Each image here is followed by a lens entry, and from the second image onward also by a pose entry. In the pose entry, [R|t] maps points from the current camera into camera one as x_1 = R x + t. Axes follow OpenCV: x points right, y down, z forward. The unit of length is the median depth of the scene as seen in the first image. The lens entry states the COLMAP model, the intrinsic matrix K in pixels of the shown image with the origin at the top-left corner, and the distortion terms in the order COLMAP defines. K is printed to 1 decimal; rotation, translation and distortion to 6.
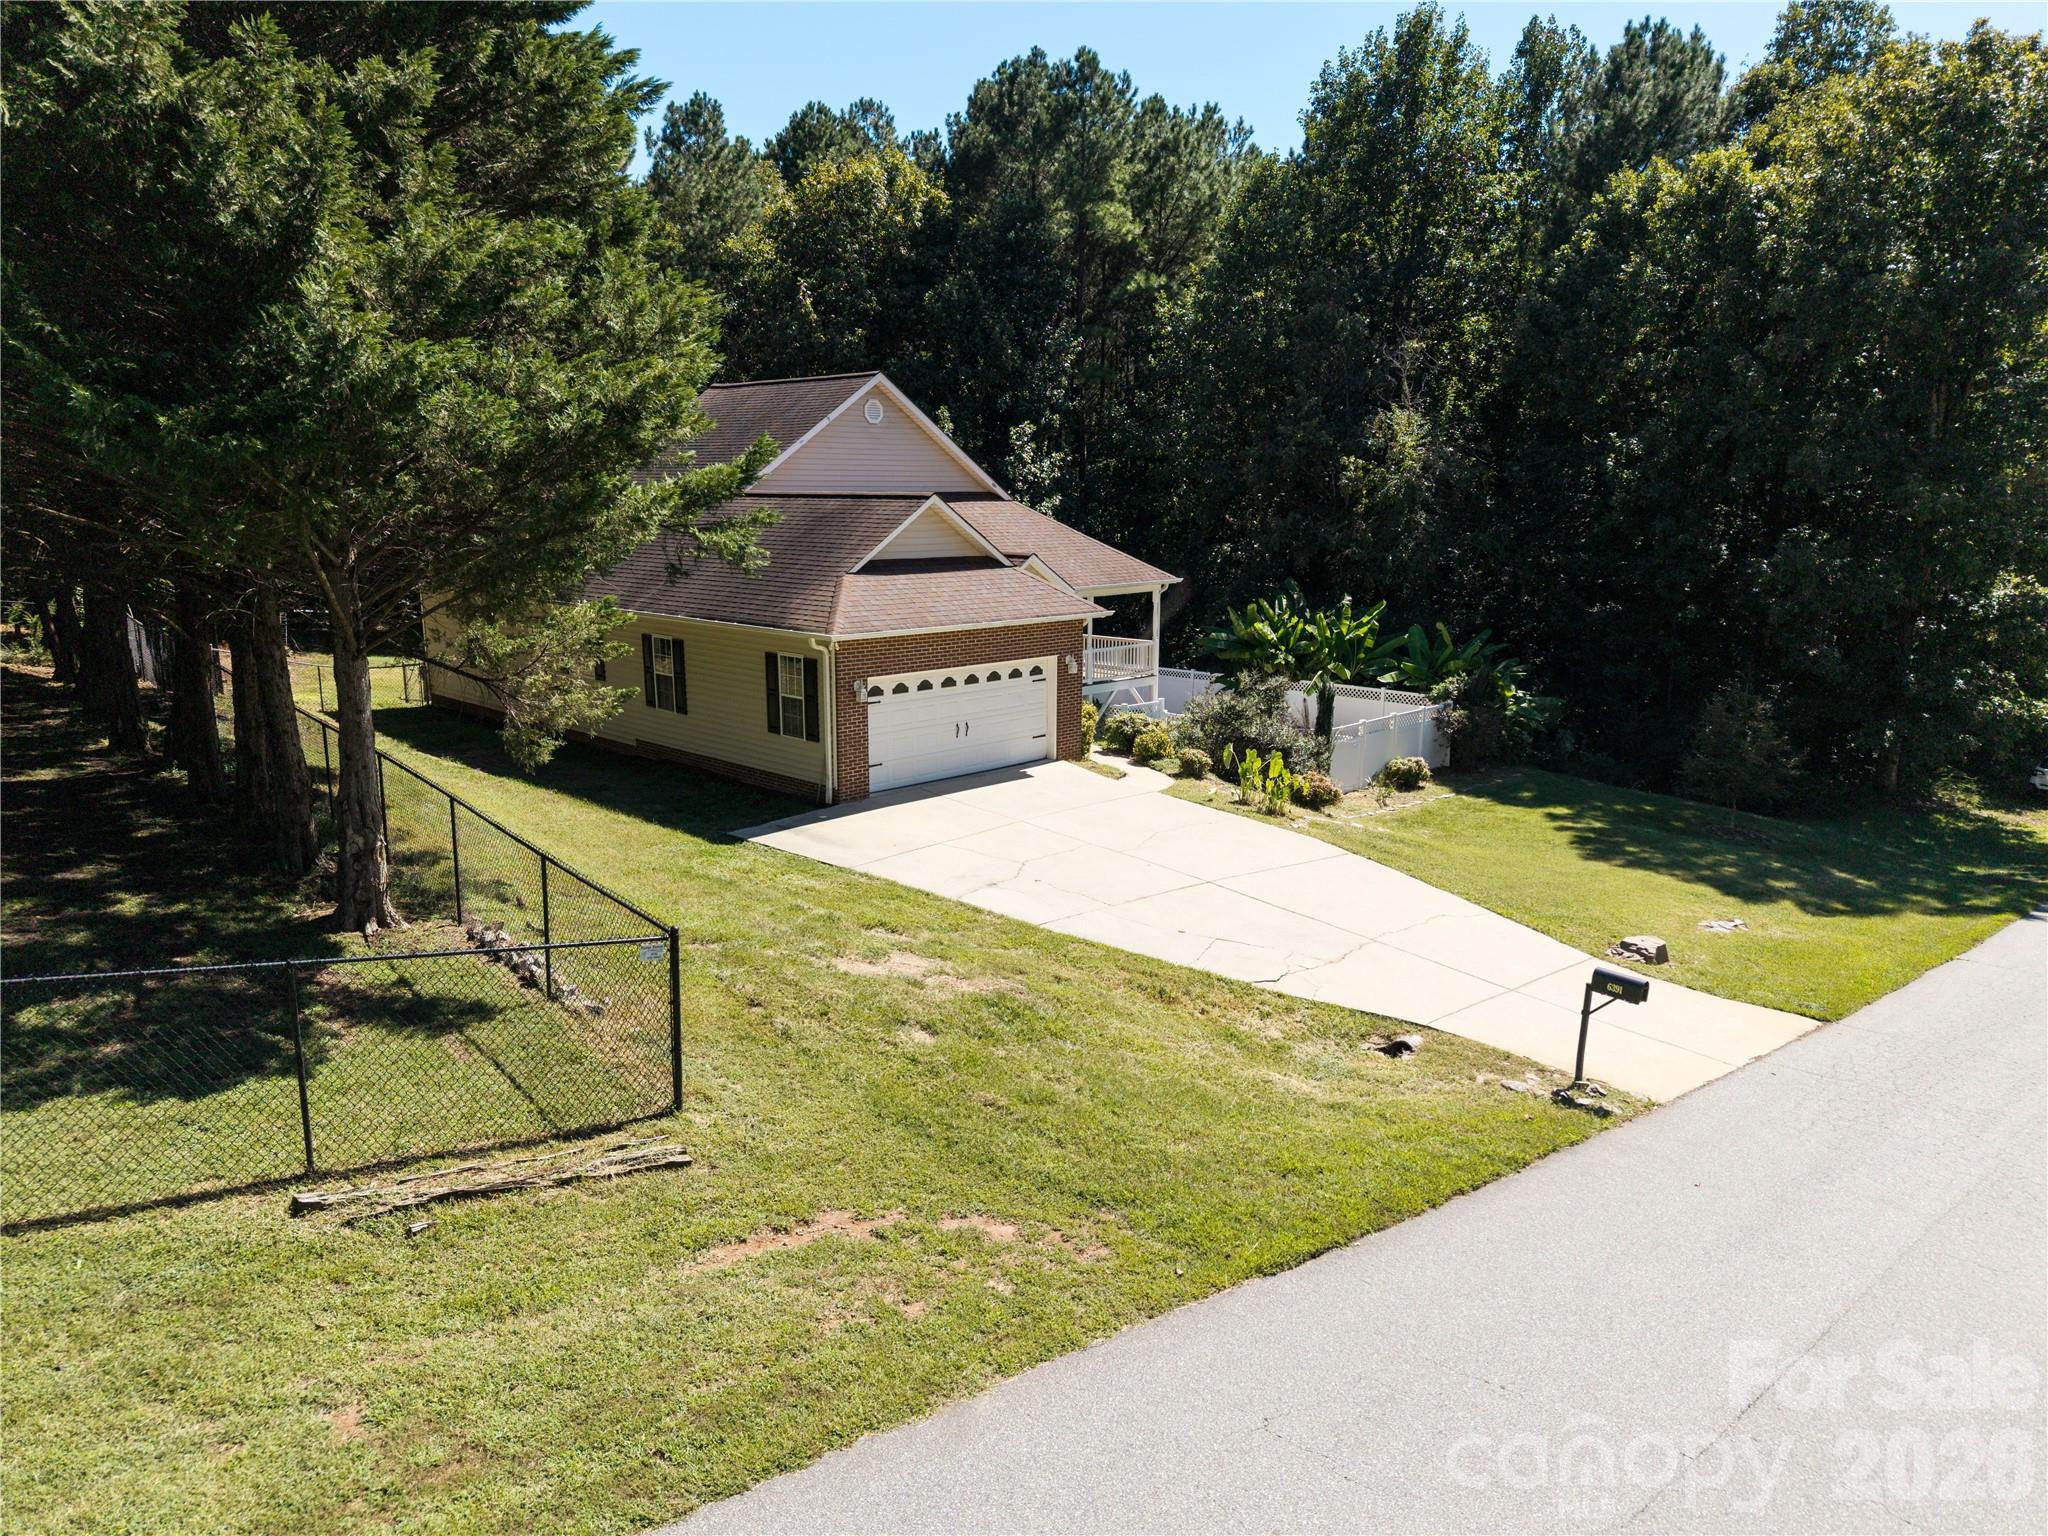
lens RADIAL K [[1348.0, 0, 1023.3], [0, 1348.0, 803.0], [0, 0, 1]] dist [-0.011170, -0.003275]
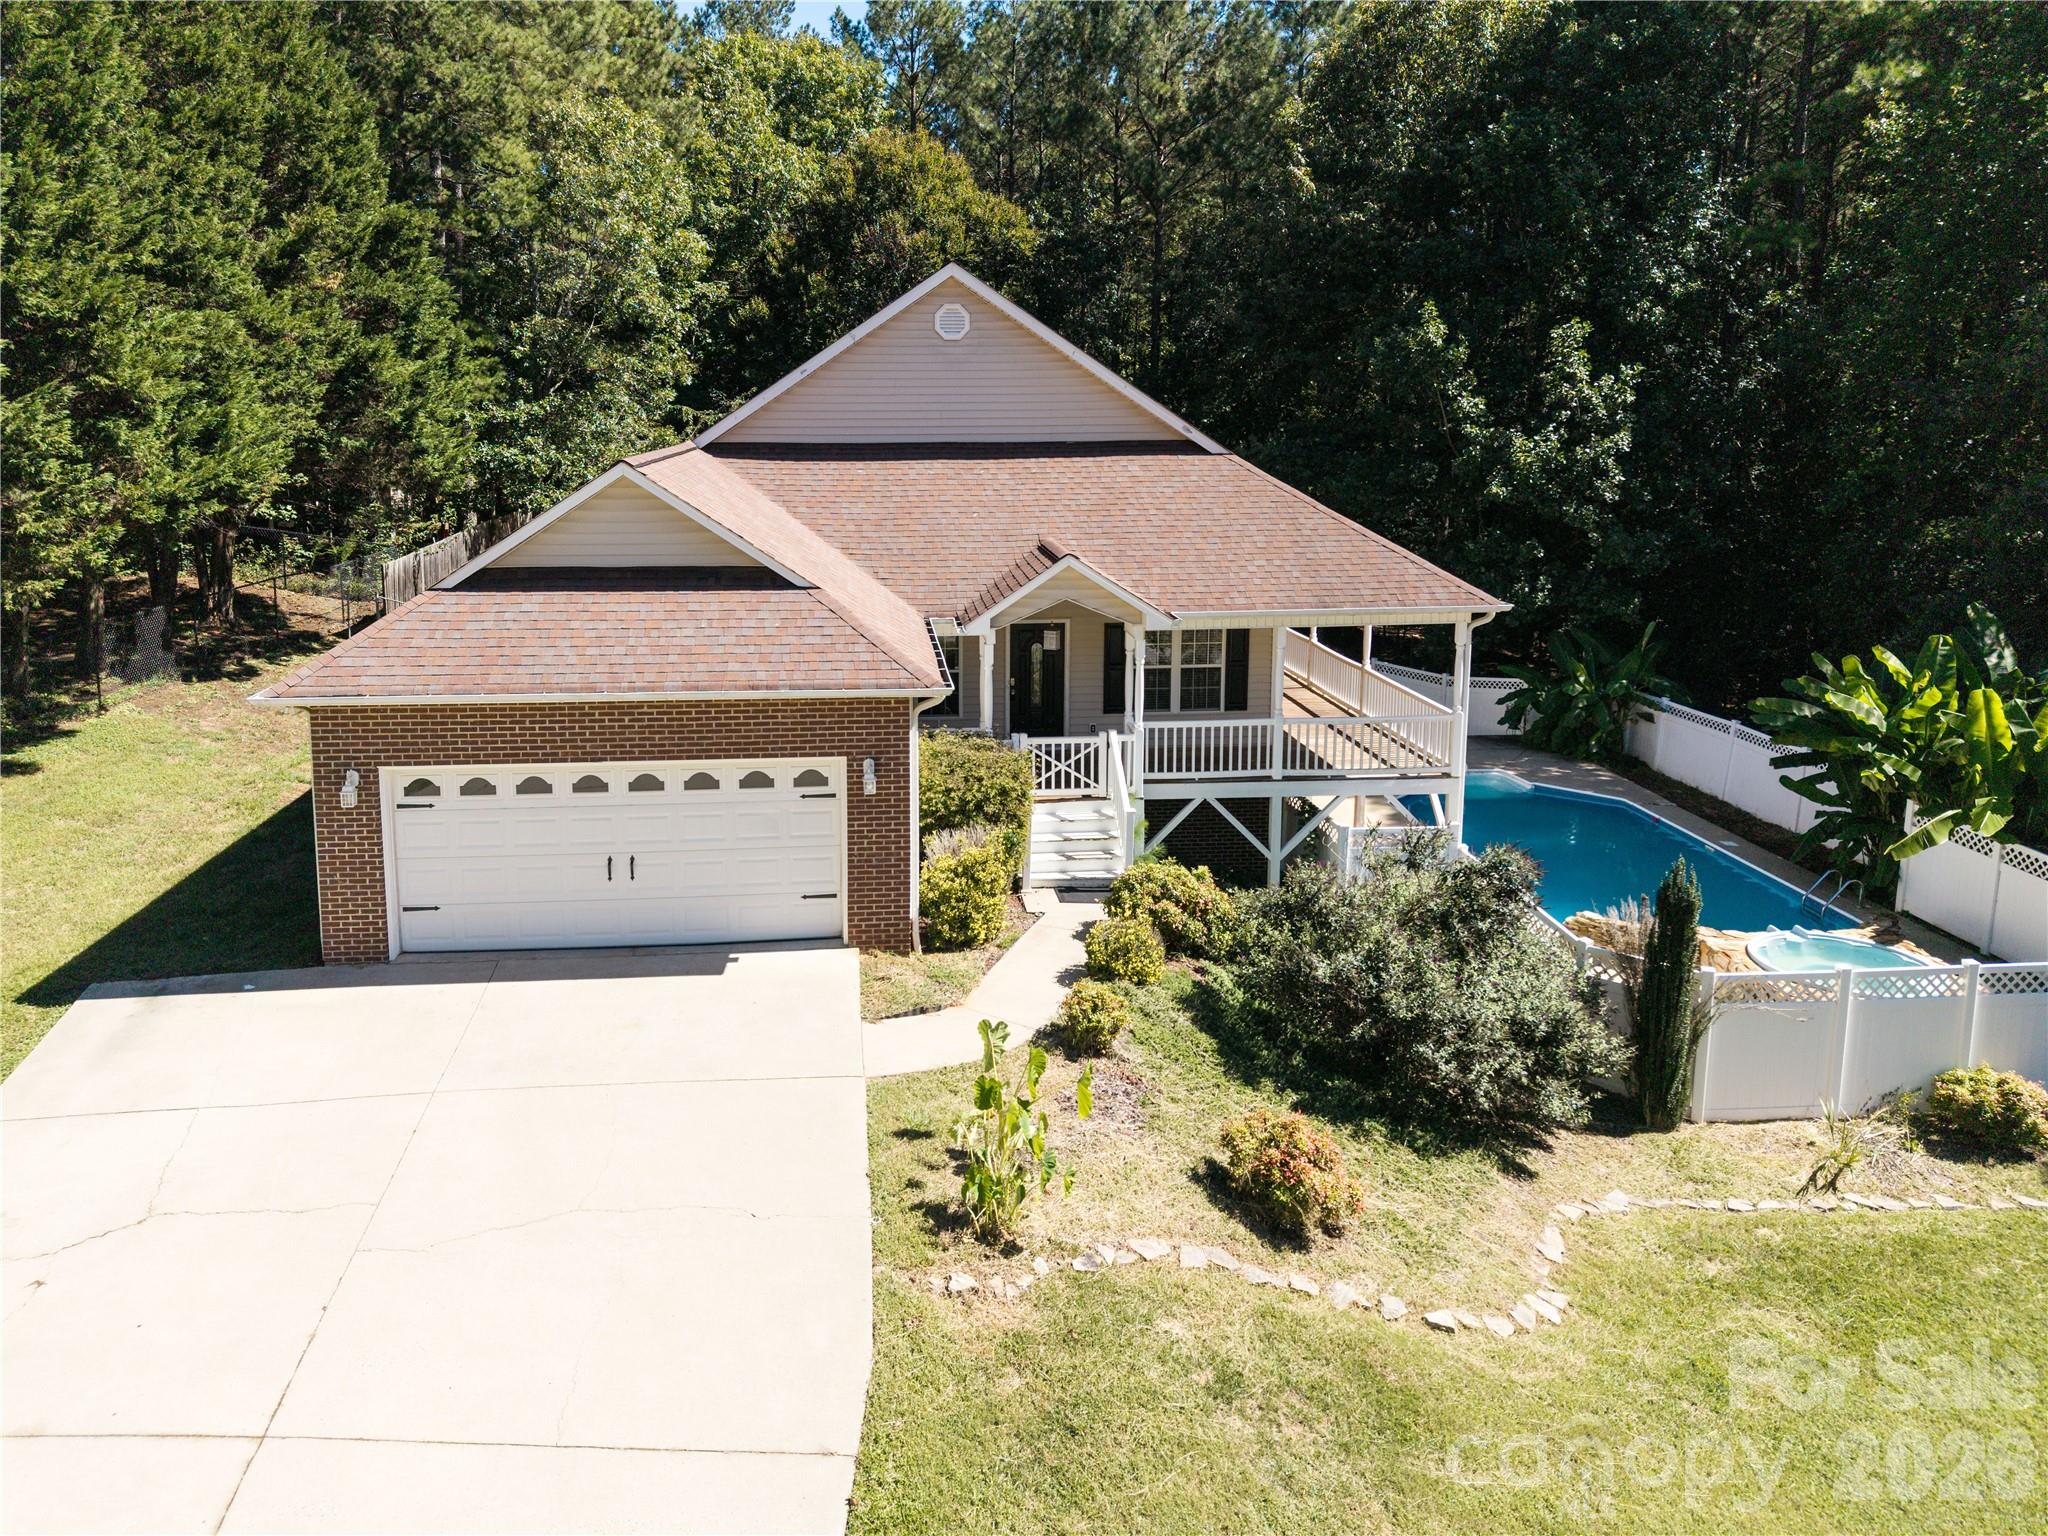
lens RADIAL K [[1376.5, 0, 940.8], [0, 1376.5, 666.5], [0, 0, 1]] dist [0.043541, -0.041855]
pose [[0.745906, 0.114453, -0.656144, 0.407692], [-0.142484, 0.989740, 0.010668, -0.154850], [0.650633, 0.085533, 0.754560, 0.598022]]
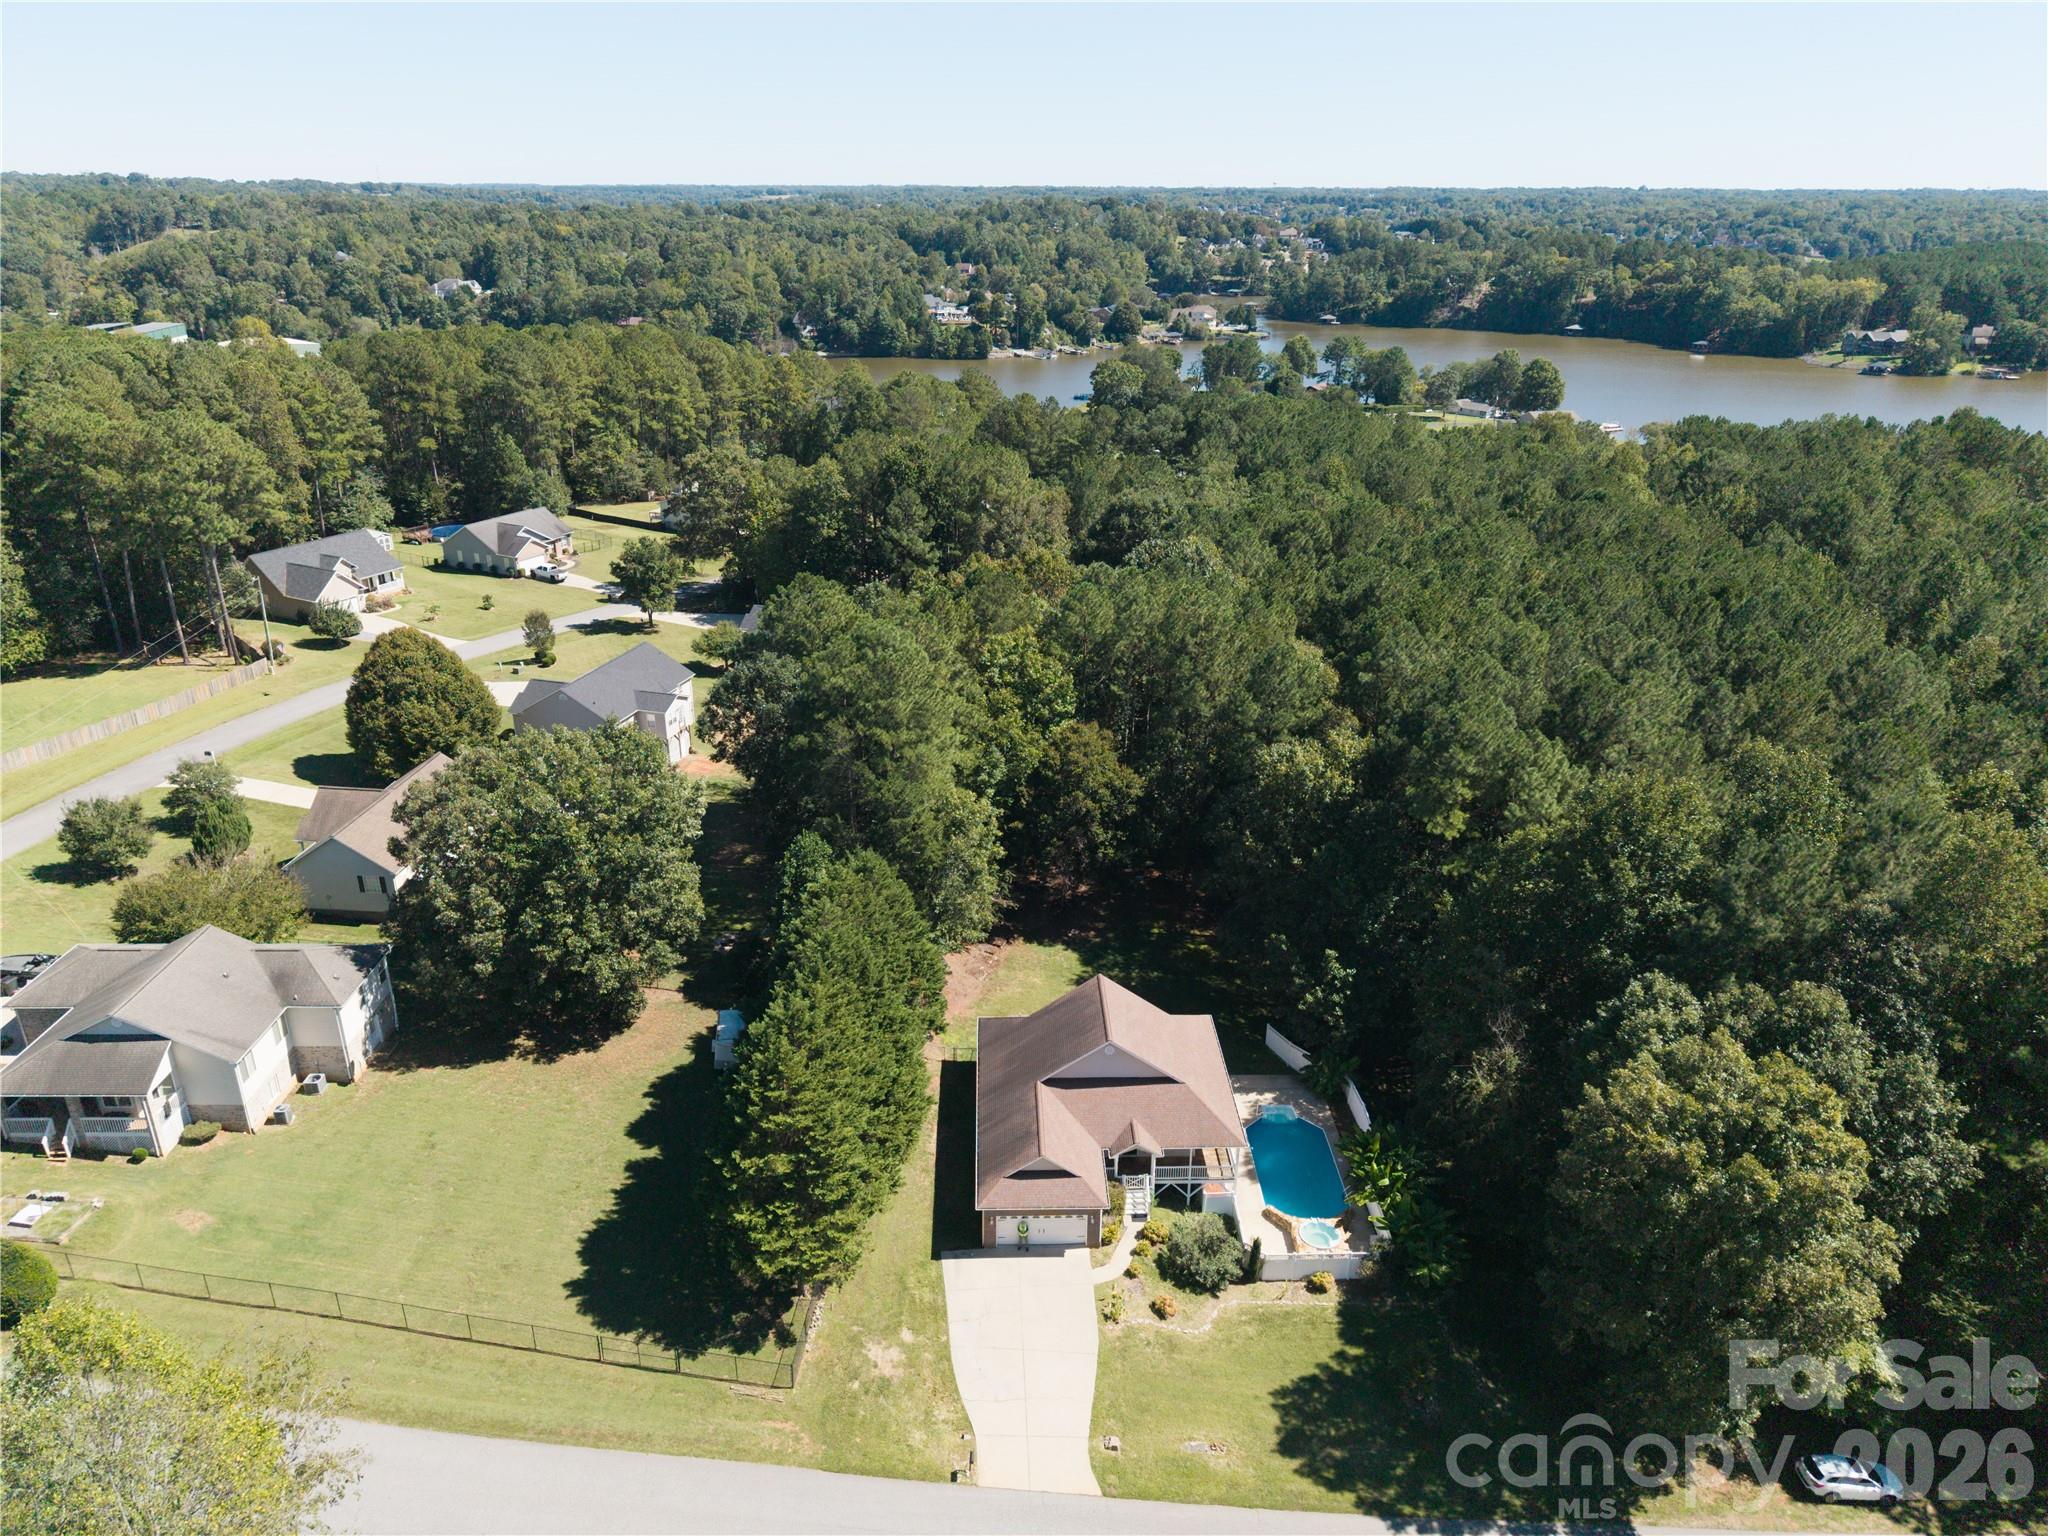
lens RADIAL K [[1376.5, 0, 1019.7], [0, 1376.5, 735.2], [0, 0, 1]] dist [0.043541, -0.041855]
pose [[0.721334, 0.250738, -0.645606, 1.449867], [-0.154913, 0.966960, 0.202460, -1.550038], [0.675040, -0.046029, 0.736344, -1.062496]]
